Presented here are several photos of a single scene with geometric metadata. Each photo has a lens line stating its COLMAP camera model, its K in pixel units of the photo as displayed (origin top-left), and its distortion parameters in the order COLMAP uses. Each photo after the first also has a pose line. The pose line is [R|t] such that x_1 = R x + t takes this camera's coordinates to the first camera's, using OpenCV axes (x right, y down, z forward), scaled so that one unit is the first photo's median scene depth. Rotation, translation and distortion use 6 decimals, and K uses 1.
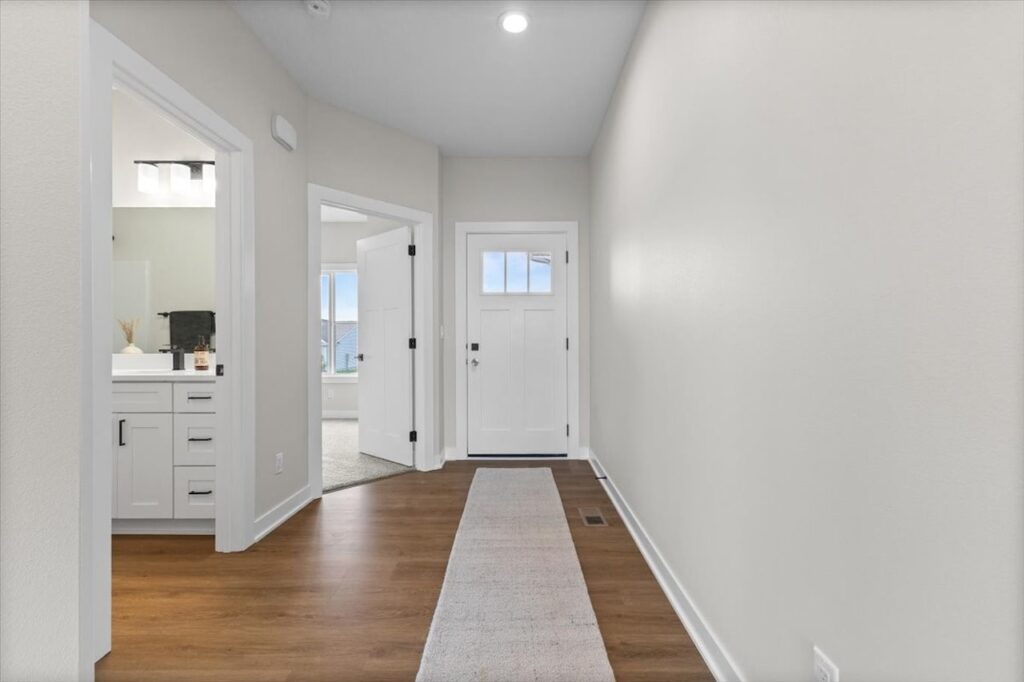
lens RADIAL K [[443.0, 0, 514.8], [0, 443.0, 344.3], [0, 0, 1]] dist [0.005541, -0.000161]
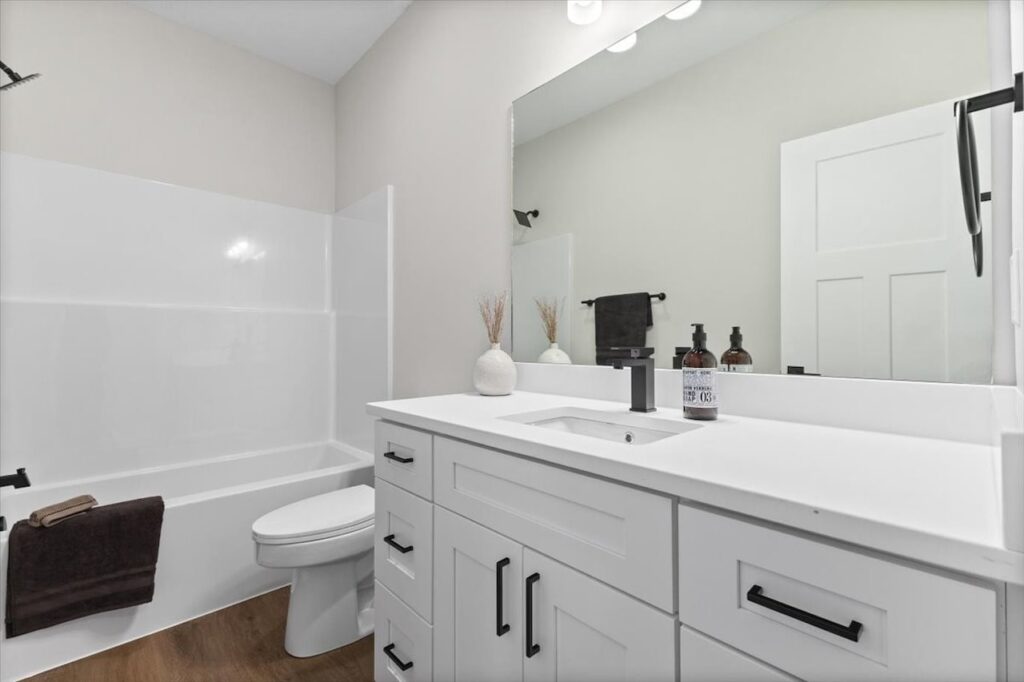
lens RADIAL K [[443.0, 0, 514.8], [0, 443.0, 344.3], [0, 0, 1]] dist [0.005541, -0.000161]
pose [[0.697303, 0.005659, -0.716754, -0.509748], [-0.003485, 0.999984, 0.004504, -0.003540], [0.716768, -0.000643, 0.697311, 0.590638]]
